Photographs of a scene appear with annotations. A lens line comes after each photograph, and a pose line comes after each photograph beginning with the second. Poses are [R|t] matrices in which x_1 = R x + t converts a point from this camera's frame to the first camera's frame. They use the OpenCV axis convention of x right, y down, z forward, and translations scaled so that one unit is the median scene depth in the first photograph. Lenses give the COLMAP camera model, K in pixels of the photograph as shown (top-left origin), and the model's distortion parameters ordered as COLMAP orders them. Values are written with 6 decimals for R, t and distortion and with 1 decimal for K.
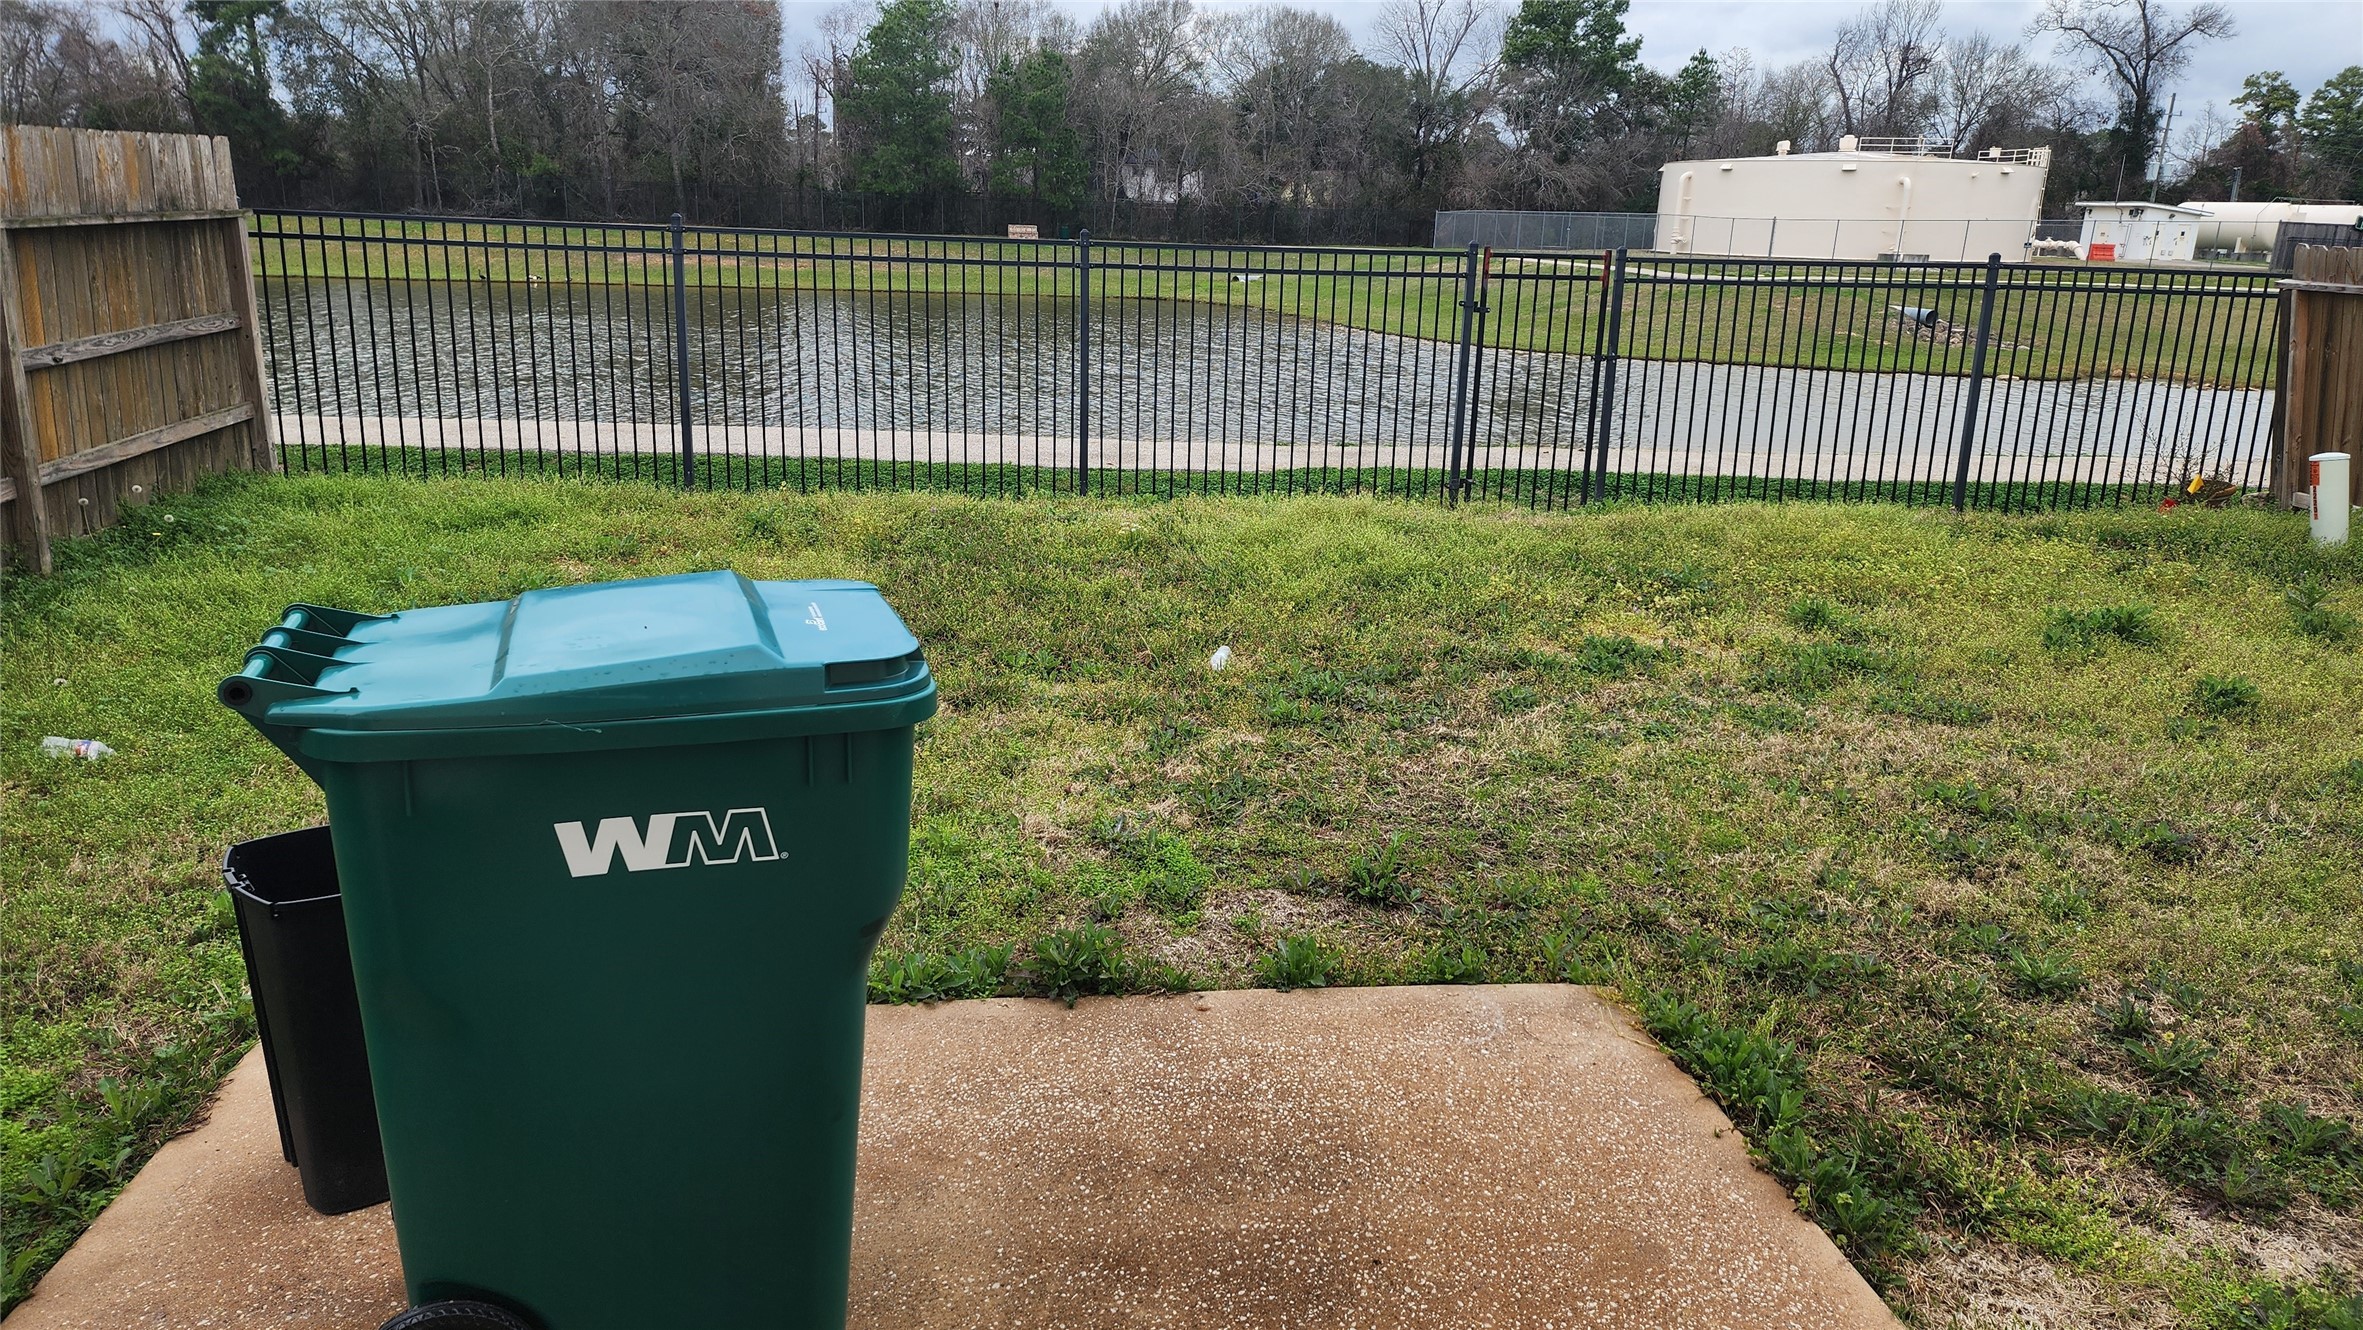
lens RADIAL K [[1607.7, 0, 1193.6], [0, 1607.7, 655.7], [0, 0, 1]] dist [0.082468, -0.065905]
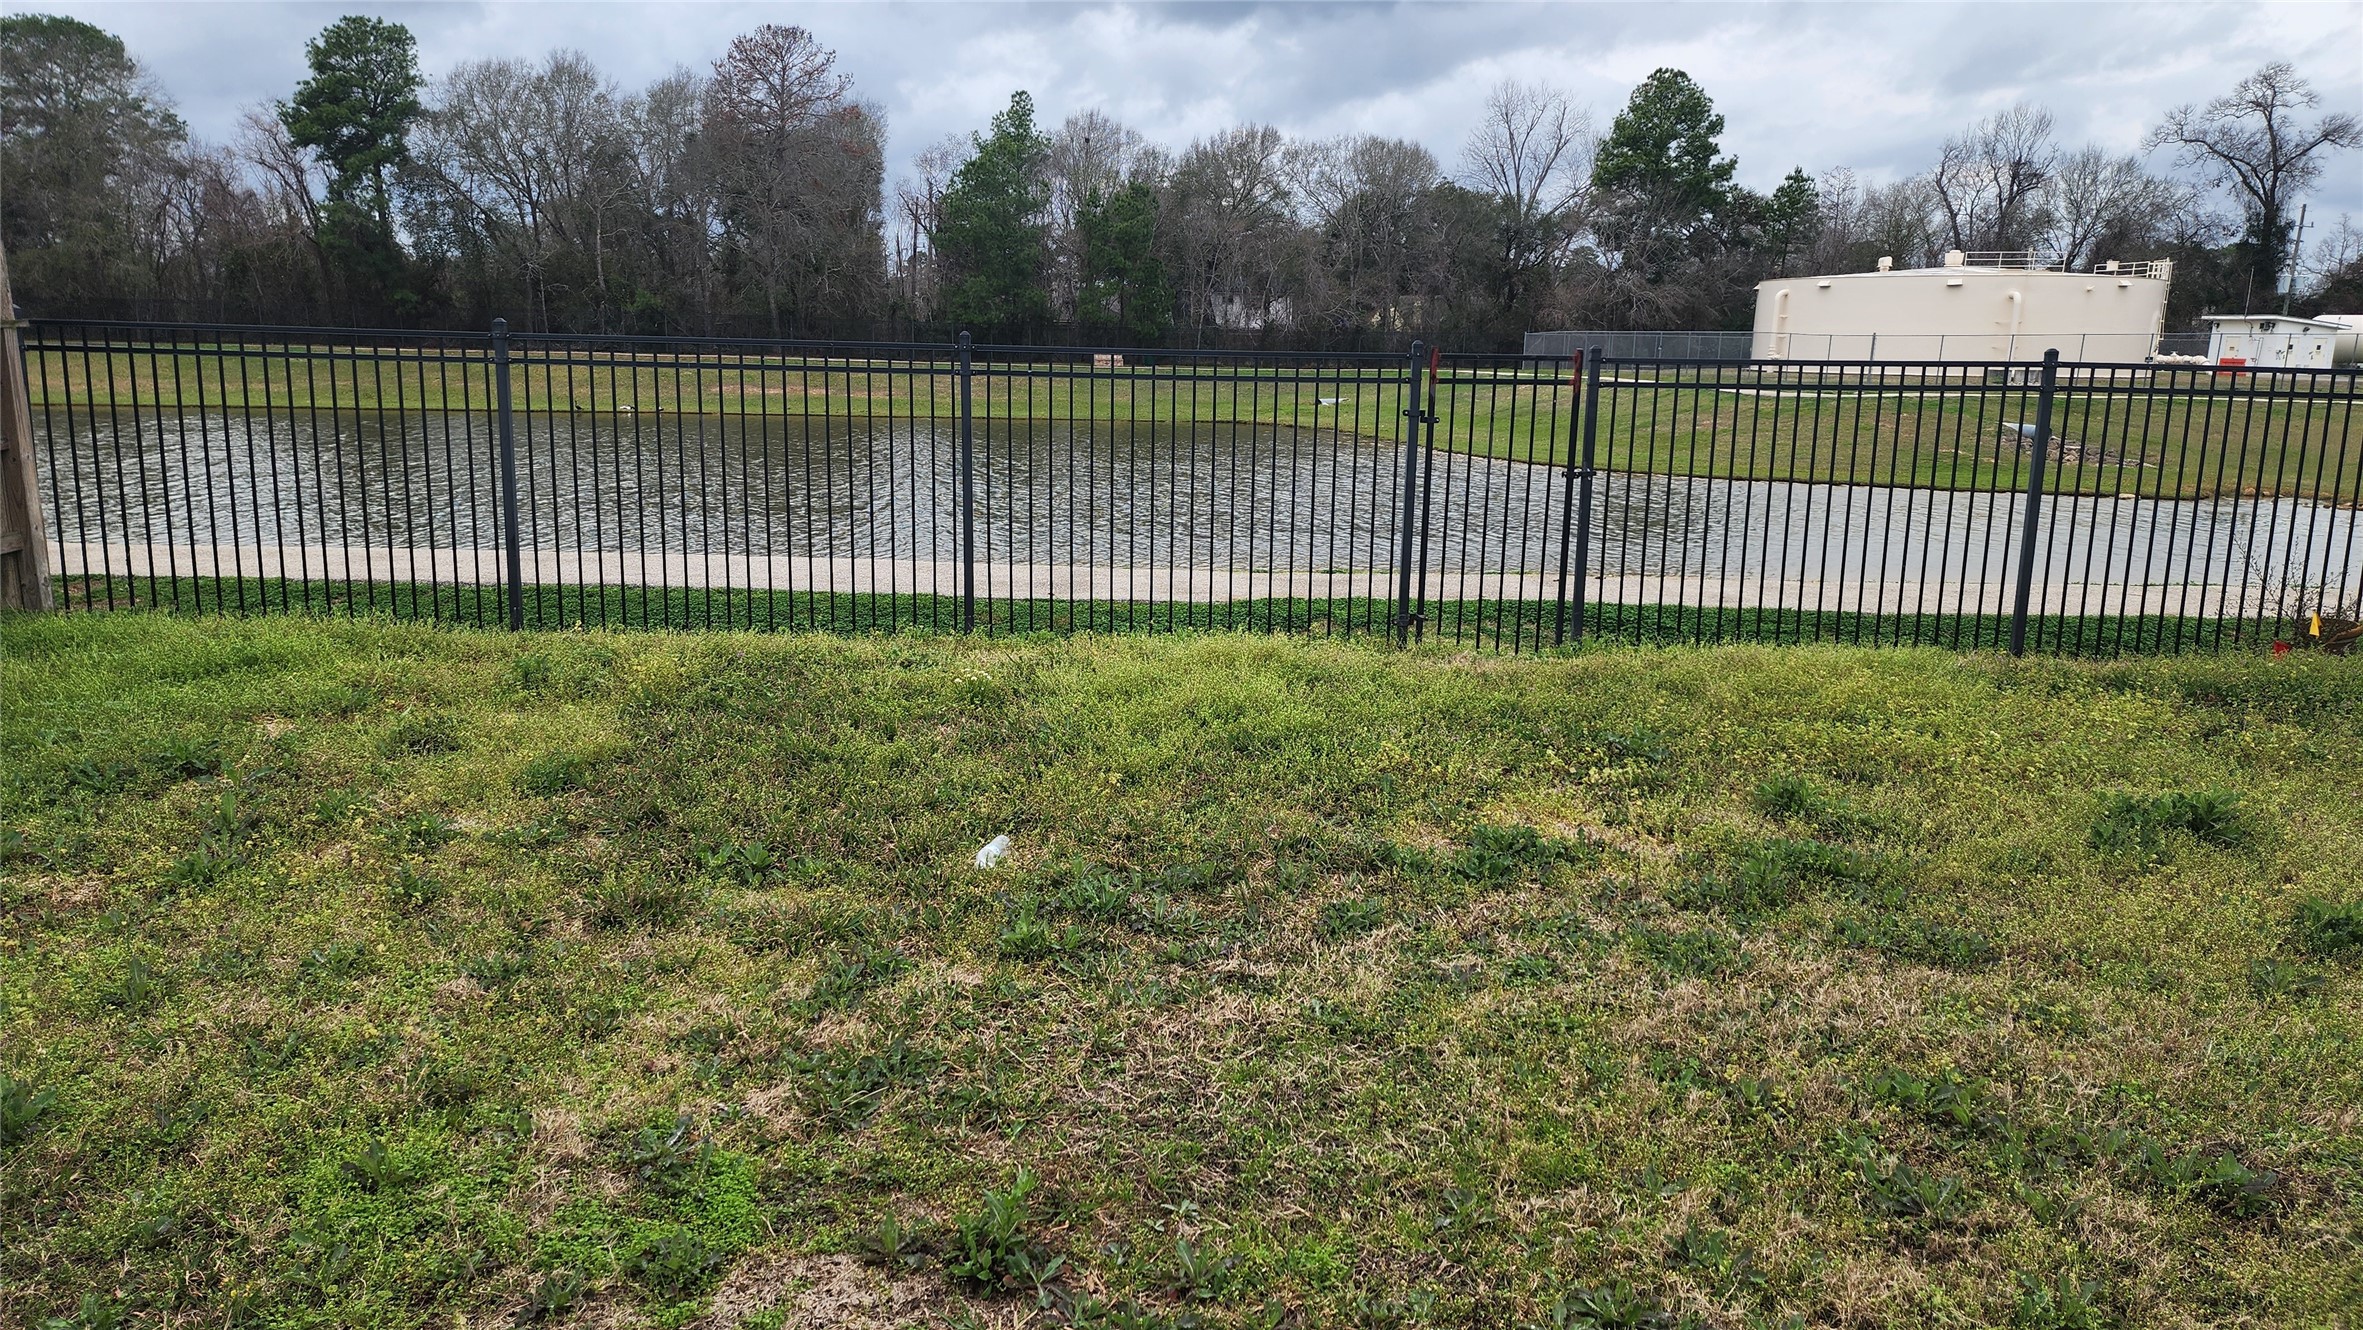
lens RADIAL K [[1607.7, 0, 1190.3], [0, 1607.7, 671.9], [0, 0, 1]] dist [0.082468, -0.065905]
pose [[0.997736, 0.002159, -0.067219, 0.087668], [-0.006534, 0.997869, -0.064922, -0.019090], [0.066936, 0.065214, 0.995624, 0.120426]]
